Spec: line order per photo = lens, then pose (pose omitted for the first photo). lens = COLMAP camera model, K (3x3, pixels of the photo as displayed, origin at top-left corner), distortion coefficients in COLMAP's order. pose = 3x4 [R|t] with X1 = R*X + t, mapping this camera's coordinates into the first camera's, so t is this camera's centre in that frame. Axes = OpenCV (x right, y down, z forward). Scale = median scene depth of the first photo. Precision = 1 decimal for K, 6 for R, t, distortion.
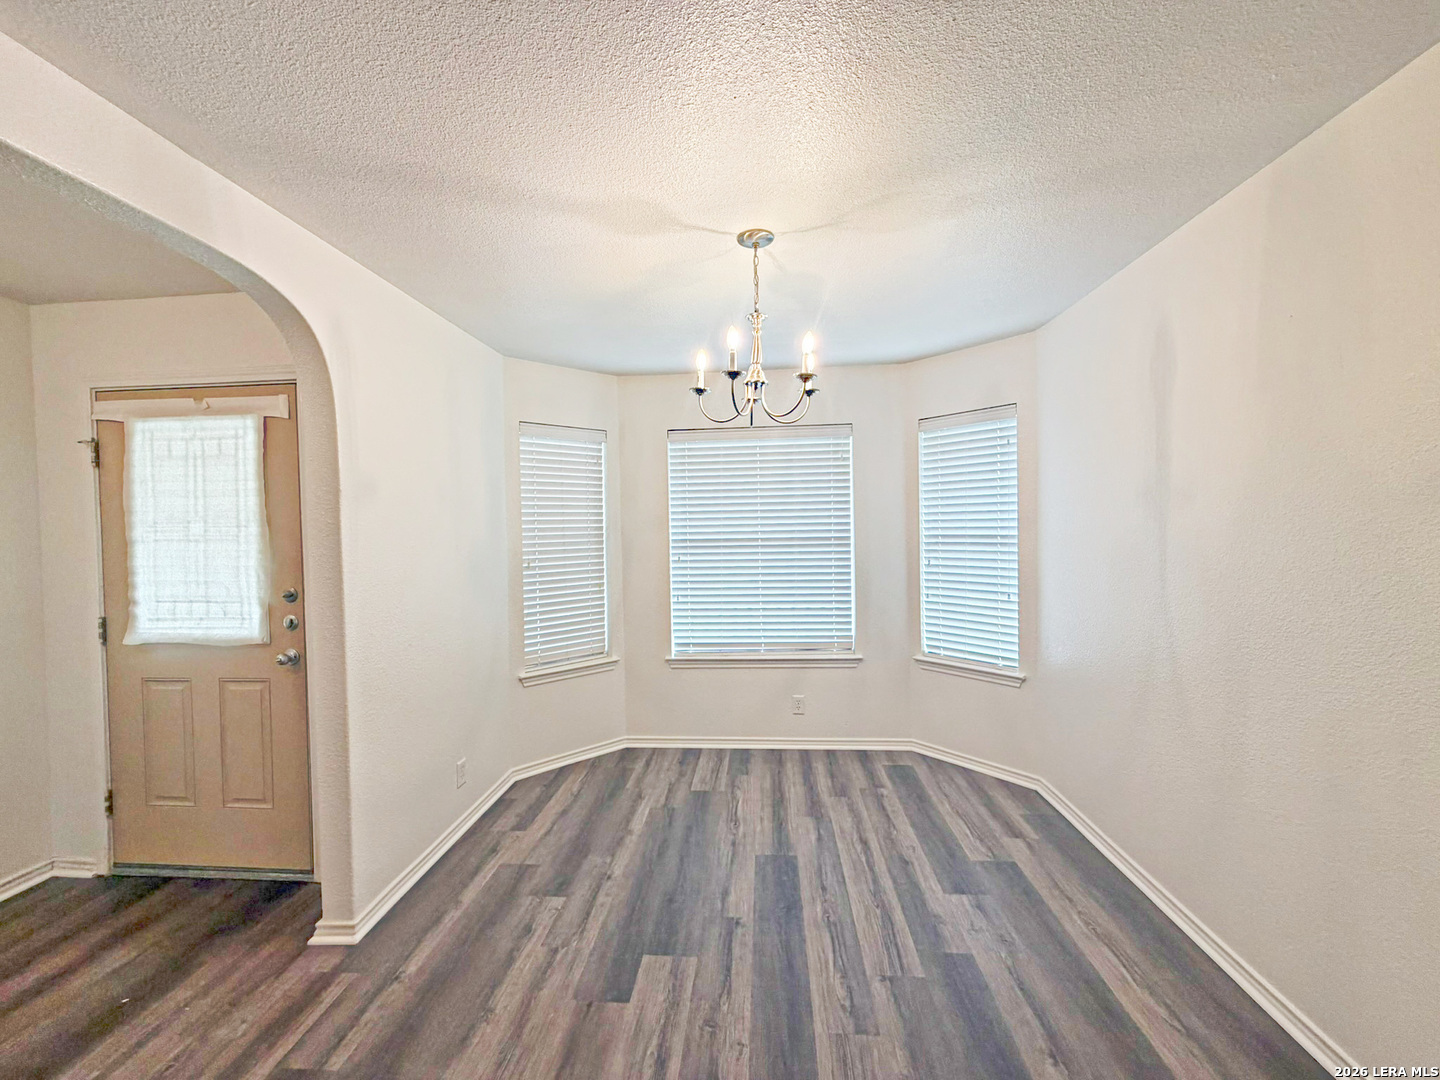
lens RADIAL K [[564.8, 0, 720.0], [0, 564.8, 540.0], [0, 0, 1]] dist [0.001724, -0.000182]
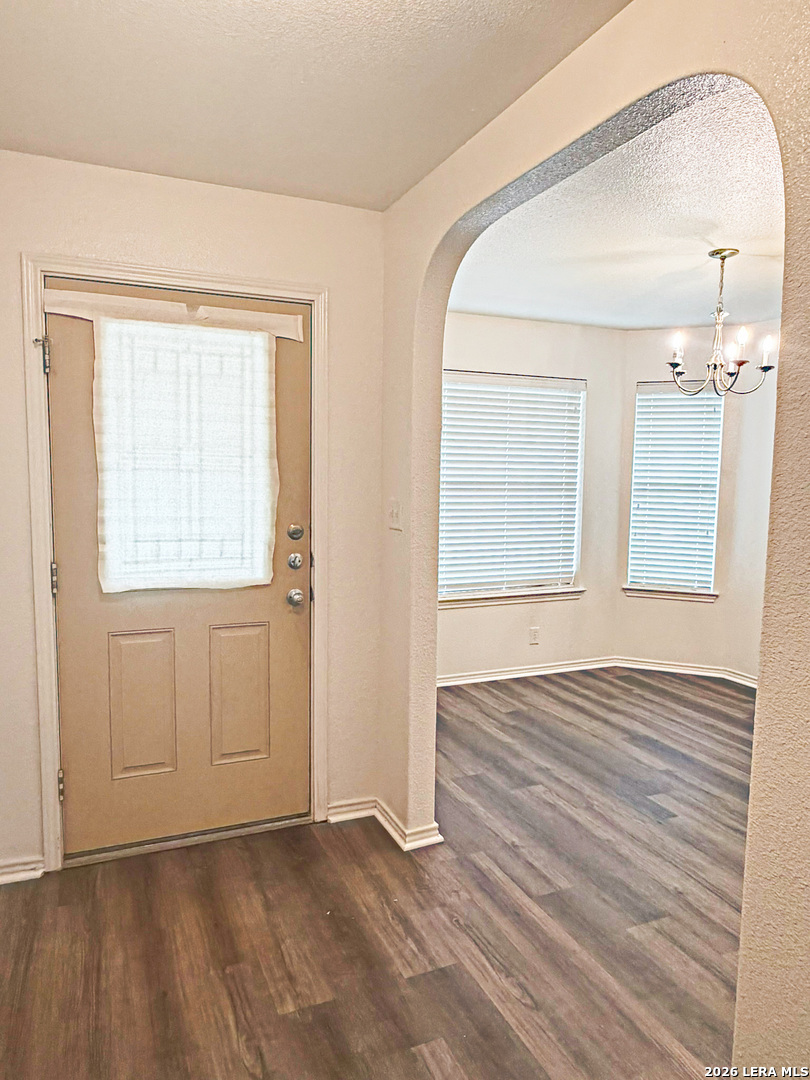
lens RADIAL K [[714.9, 0, 405.0], [0, 714.9, 540.0], [0, 0, 1]] dist [0.006893, 0.003260]
pose [[0.882744, -0.014626, 0.469627, -1.144247], [-0.021695, 0.997181, 0.071835, 0.020955], [-0.469354, -0.073601, 0.879937, -0.135205]]
